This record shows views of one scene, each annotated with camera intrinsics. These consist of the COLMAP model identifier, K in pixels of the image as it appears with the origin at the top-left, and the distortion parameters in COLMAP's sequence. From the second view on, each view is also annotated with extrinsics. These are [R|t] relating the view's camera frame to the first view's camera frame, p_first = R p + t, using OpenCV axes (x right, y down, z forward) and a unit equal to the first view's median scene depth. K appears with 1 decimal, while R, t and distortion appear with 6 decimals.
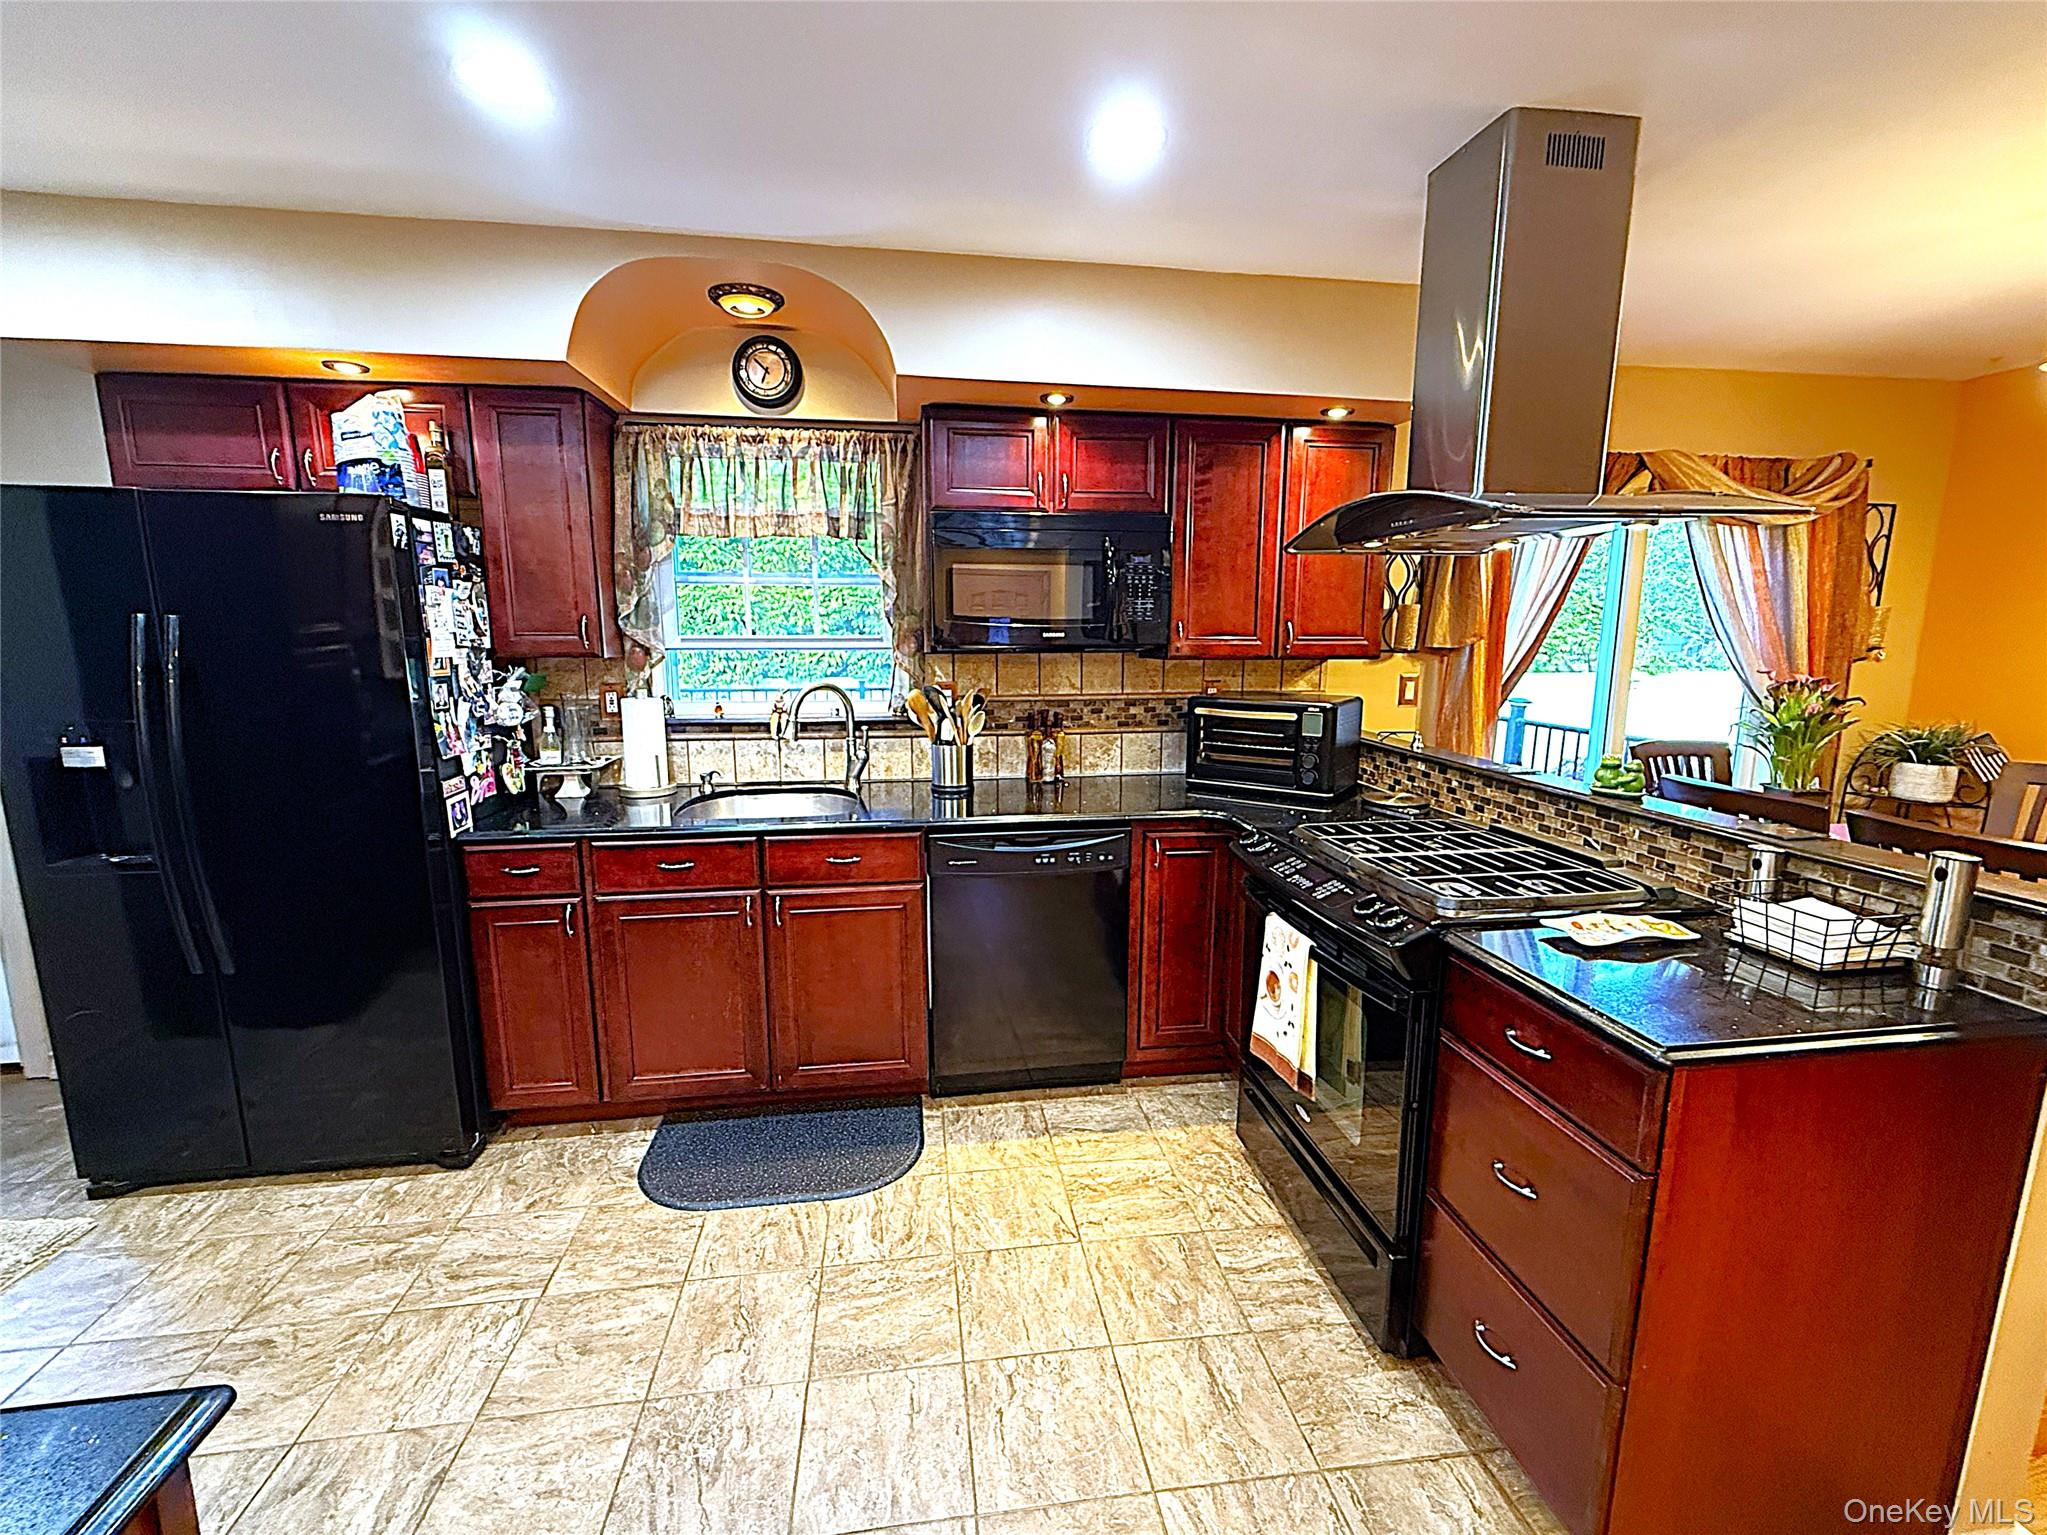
lens RADIAL K [[822.1, 0, 1017.9], [0, 822.1, 763.3], [0, 0, 1]] dist [0.000440, 0.000014]
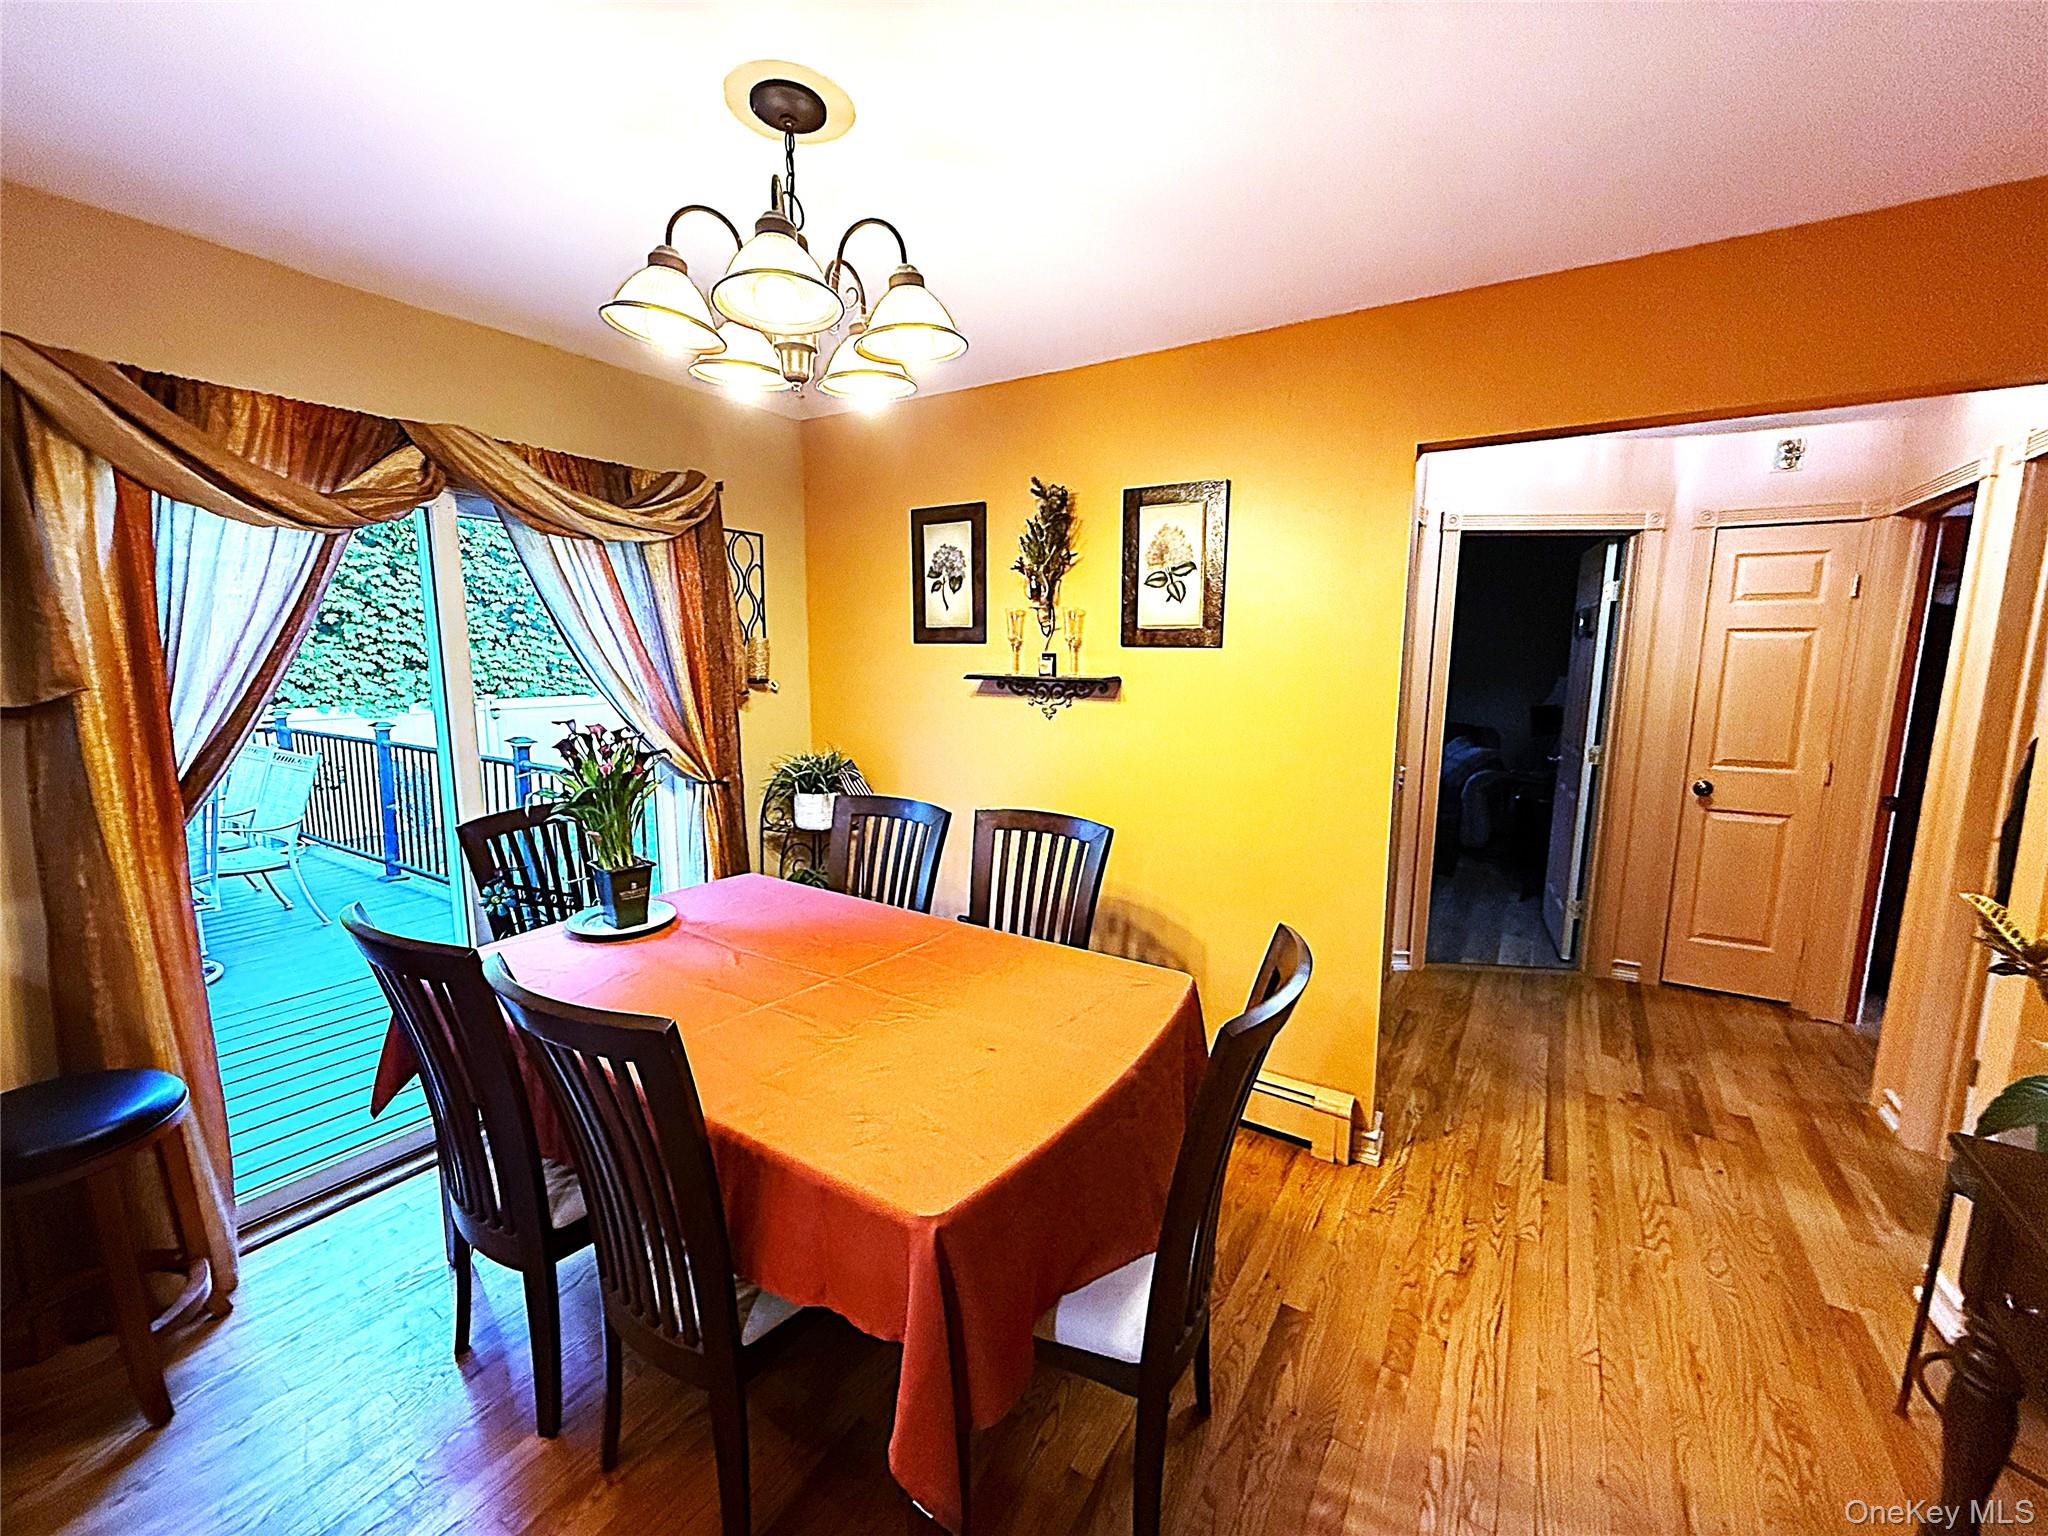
lens RADIAL K [[822.8, 0, 1025.5], [0, 822.8, 765.3], [0, 0, 1]] dist [-0.000448, 0.000023]
pose [[0.643977, -0.105255, 0.757770, 0.642993], [0.113512, 0.992673, 0.041416, -0.058977], [-0.756577, 0.059345, 0.651206, 0.177289]]
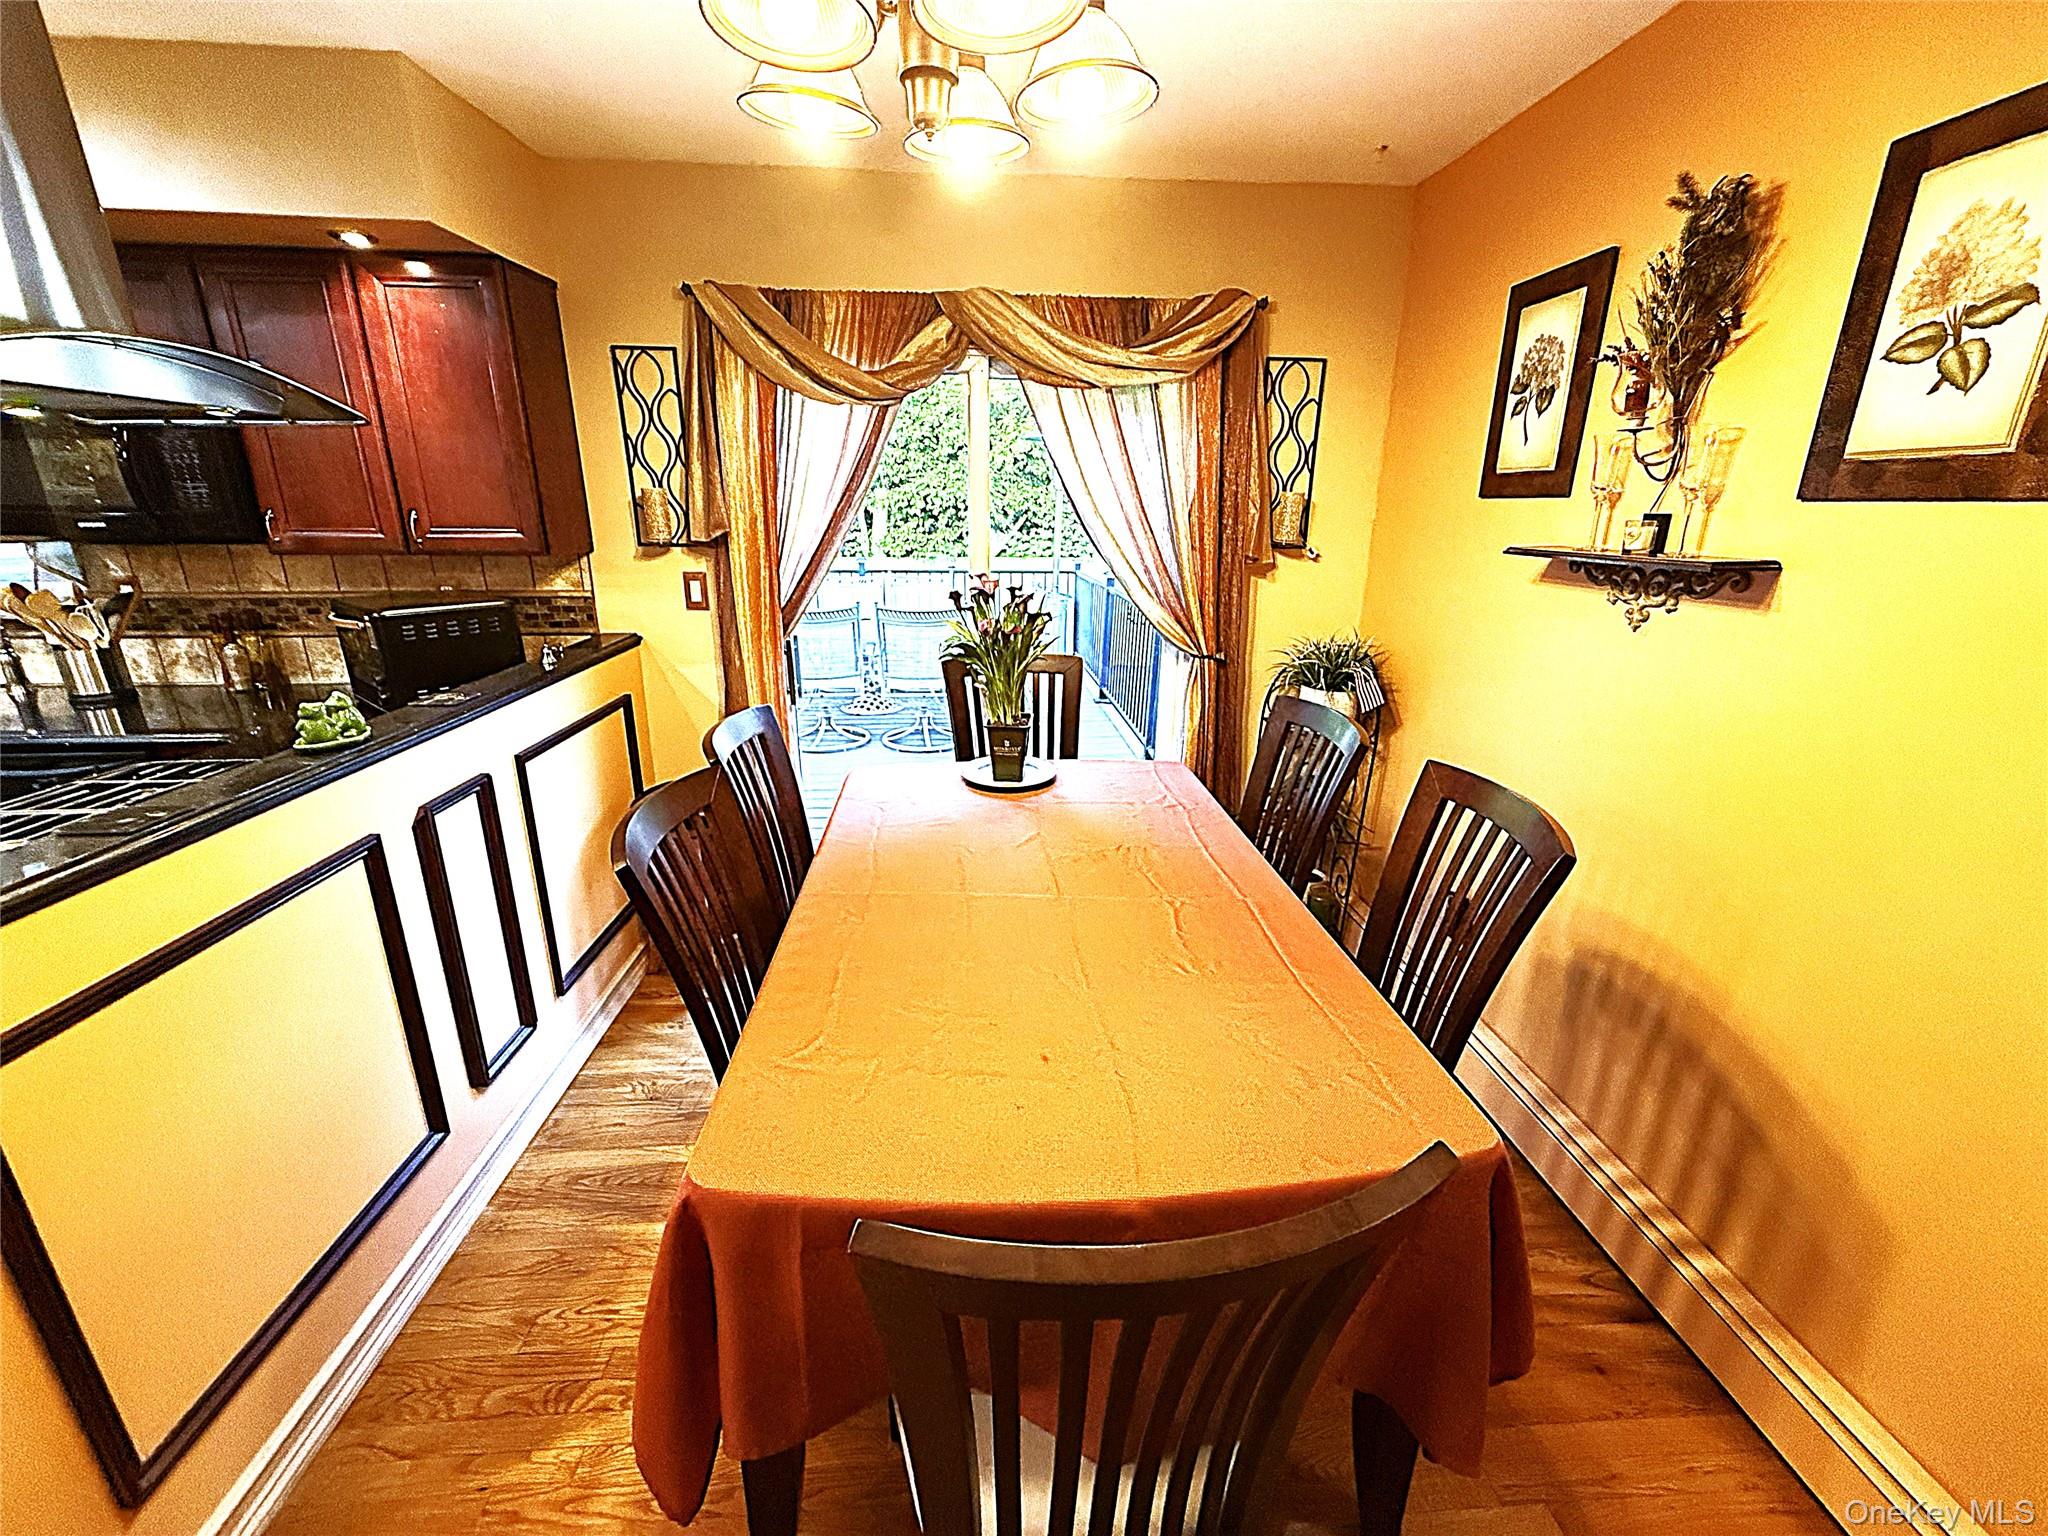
lens RADIAL K [[822.5, 0, 1018.4], [0, 822.5, 763.8], [0, 0, 1]] dist [0.000440, 0.000014]
pose [[0.997258, 0.028079, -0.068473, 1.087415], [-0.017548, 0.988559, 0.149810, -0.055655], [0.071896, -0.148197, 0.986341, 0.182714]]
